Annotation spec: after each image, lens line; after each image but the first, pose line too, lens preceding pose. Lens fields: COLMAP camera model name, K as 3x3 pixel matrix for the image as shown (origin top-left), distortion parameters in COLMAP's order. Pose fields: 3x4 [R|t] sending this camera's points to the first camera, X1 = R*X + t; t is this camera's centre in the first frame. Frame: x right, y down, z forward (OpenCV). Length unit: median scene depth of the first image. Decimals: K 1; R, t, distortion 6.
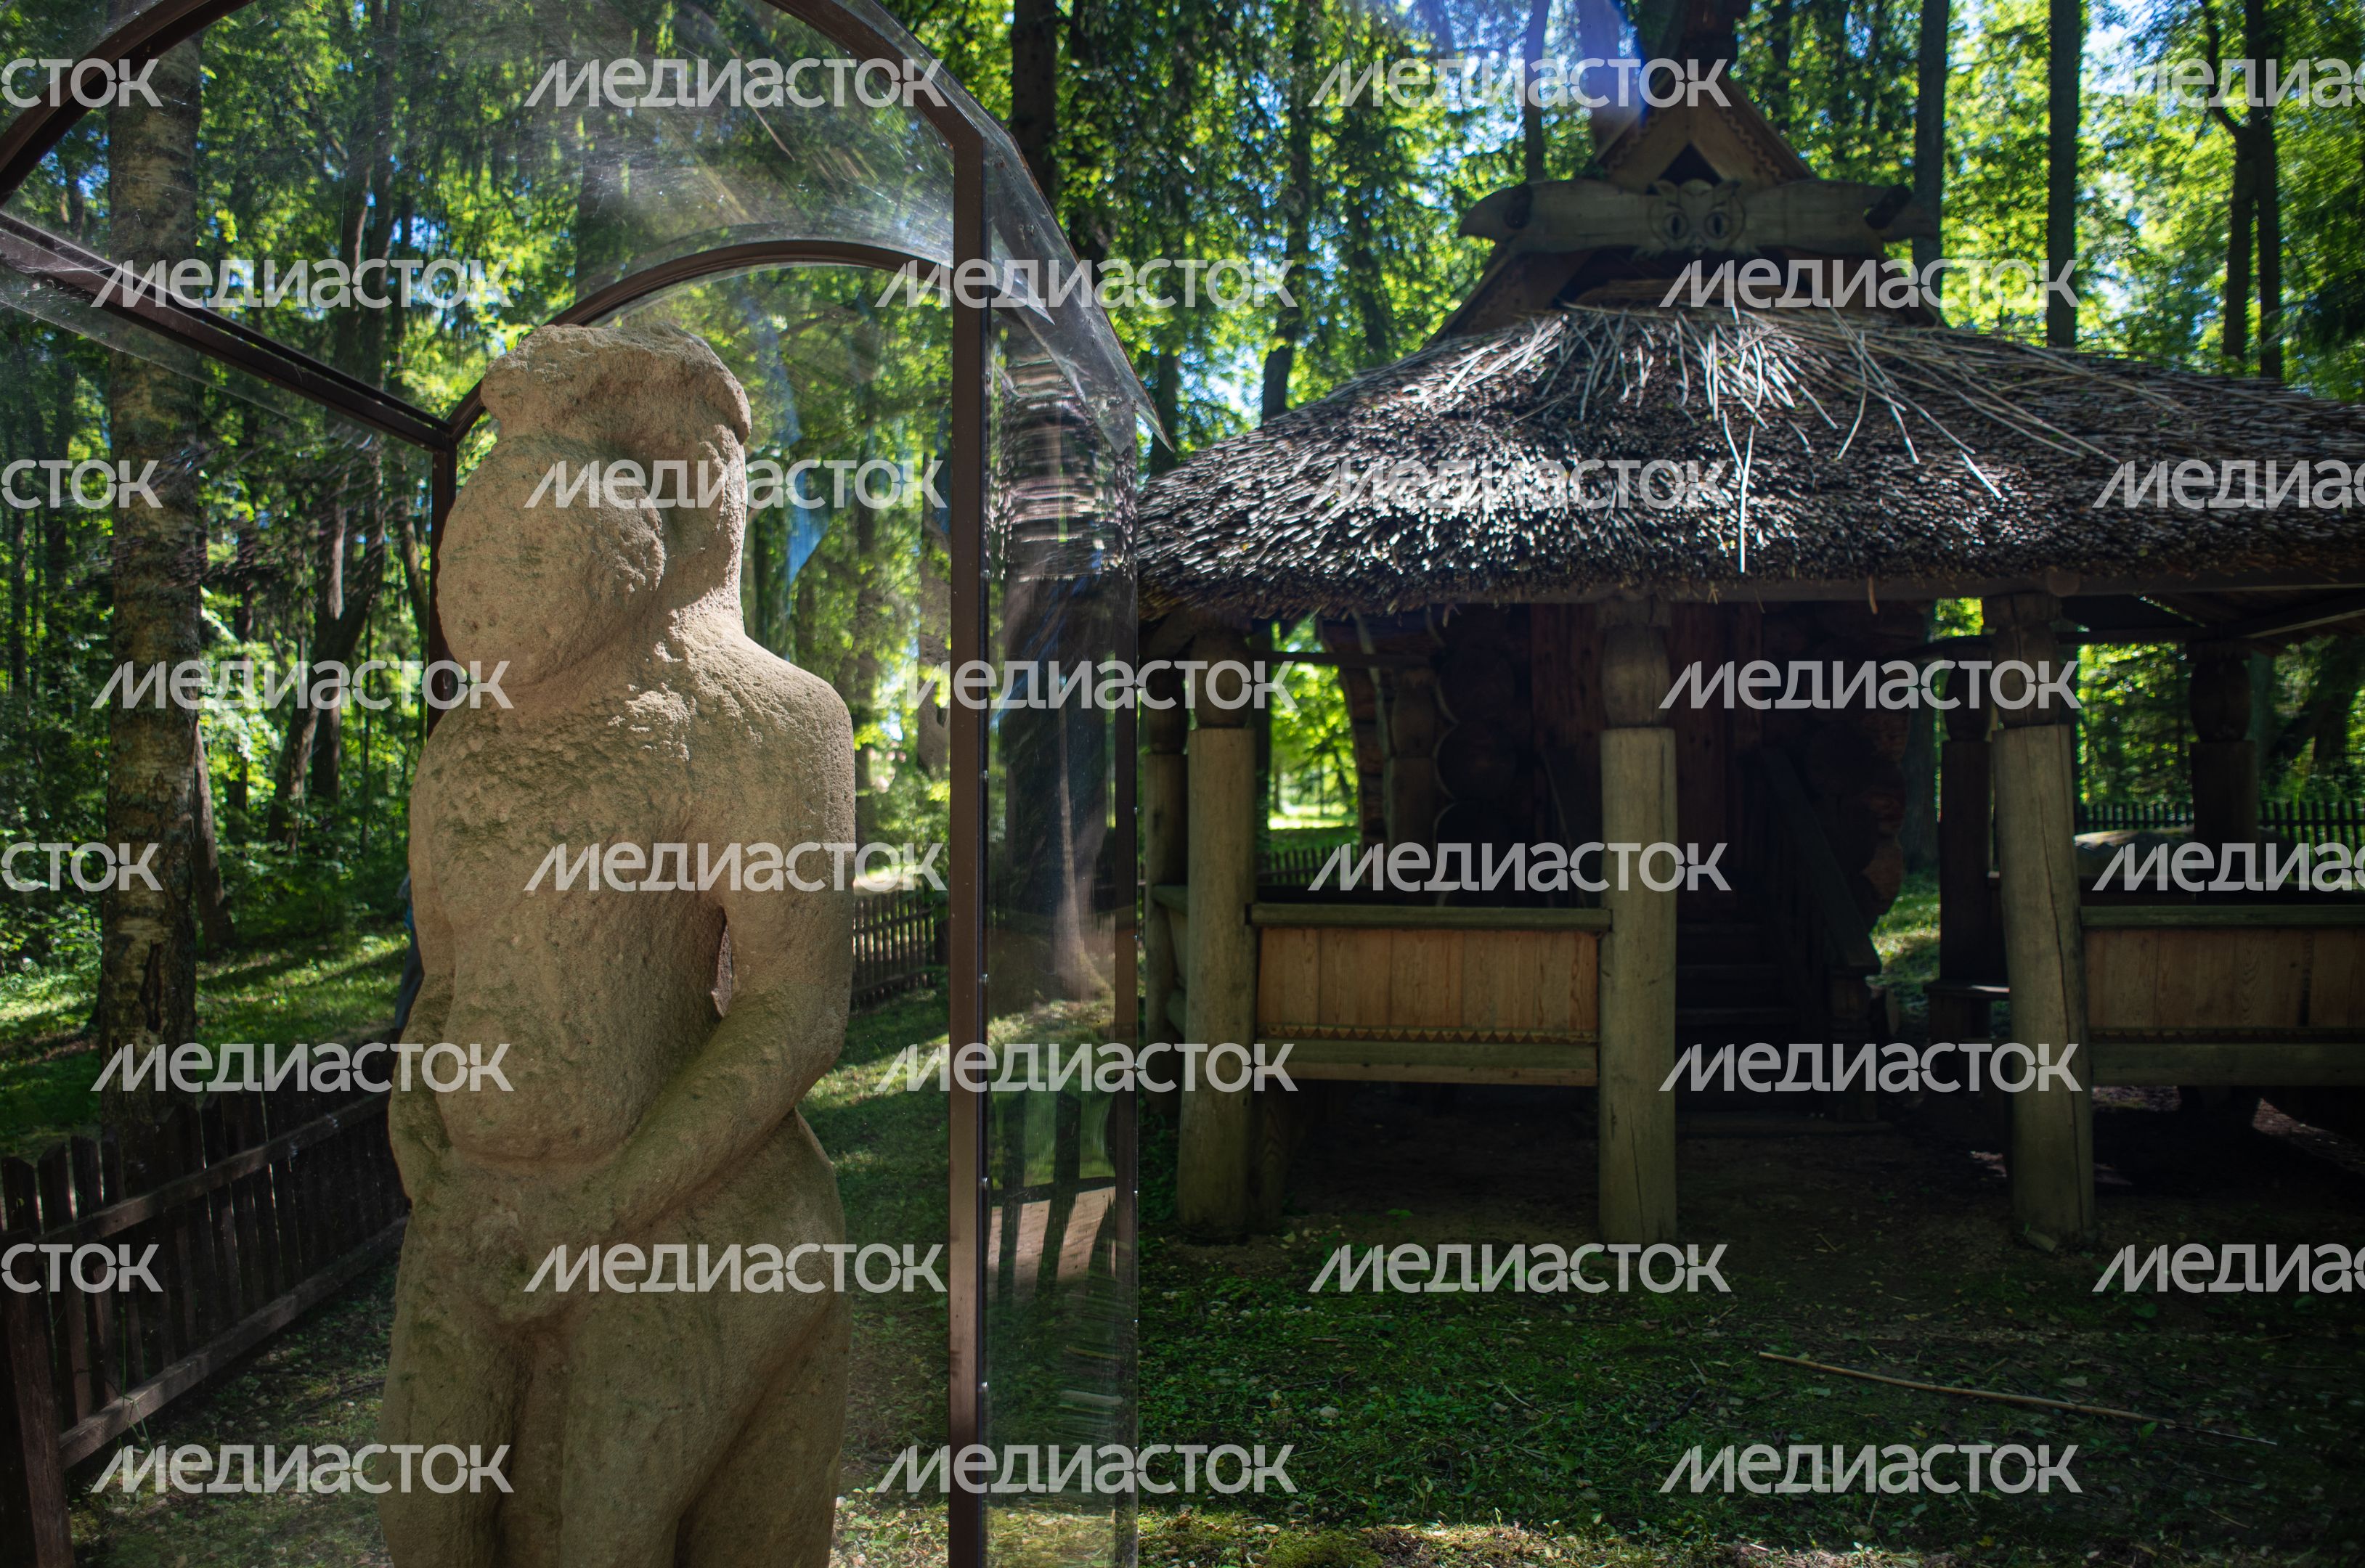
lens RADIAL K [[1132.7, 0, 1182.5], [0, 1132.7, 784.0], [0, 0, 1]] dist [0.000094, 0.000399]
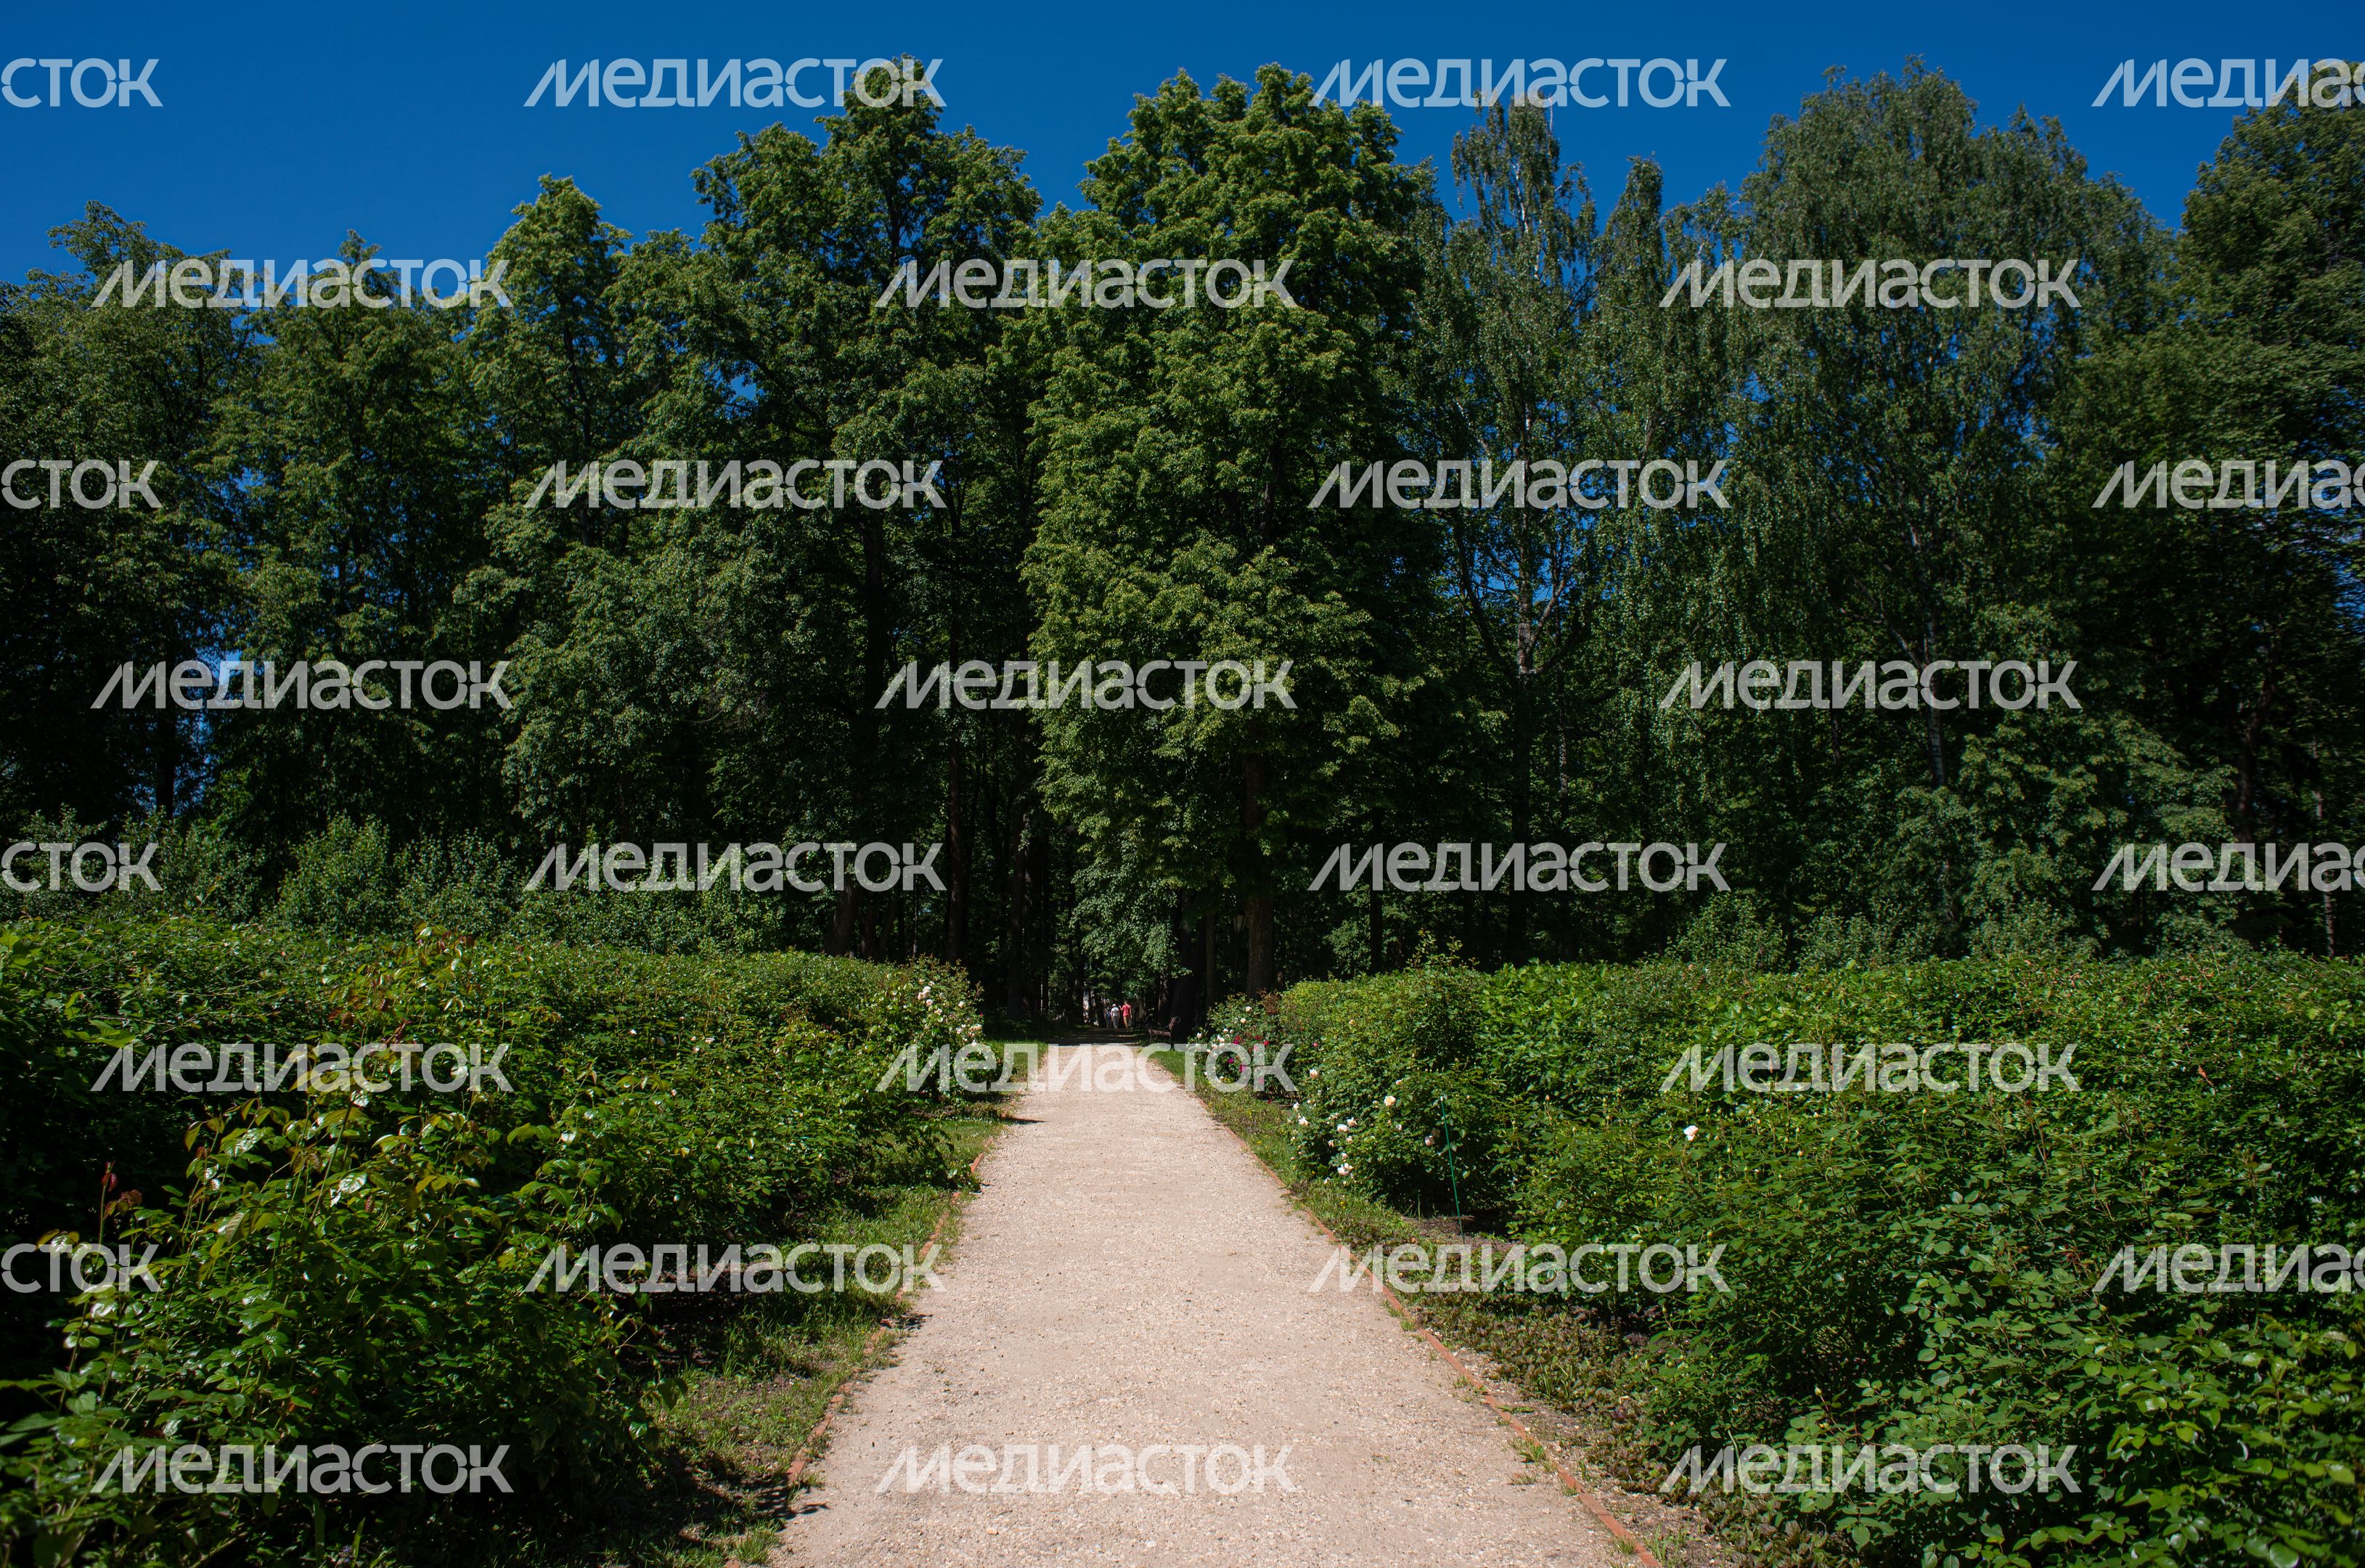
lens RADIAL K [[1131.6, 0, 1182.5], [0, 1131.6, 784.0], [0, 0, 1]] dist [0.001029, -0.000271]
pose [[1.000000, -0.000111, 0.000308, -0.000118], [0.000111, 1.000000, -0.000678, 0.692845], [-0.000308, 0.000678, 1.000000, 0.000578]]
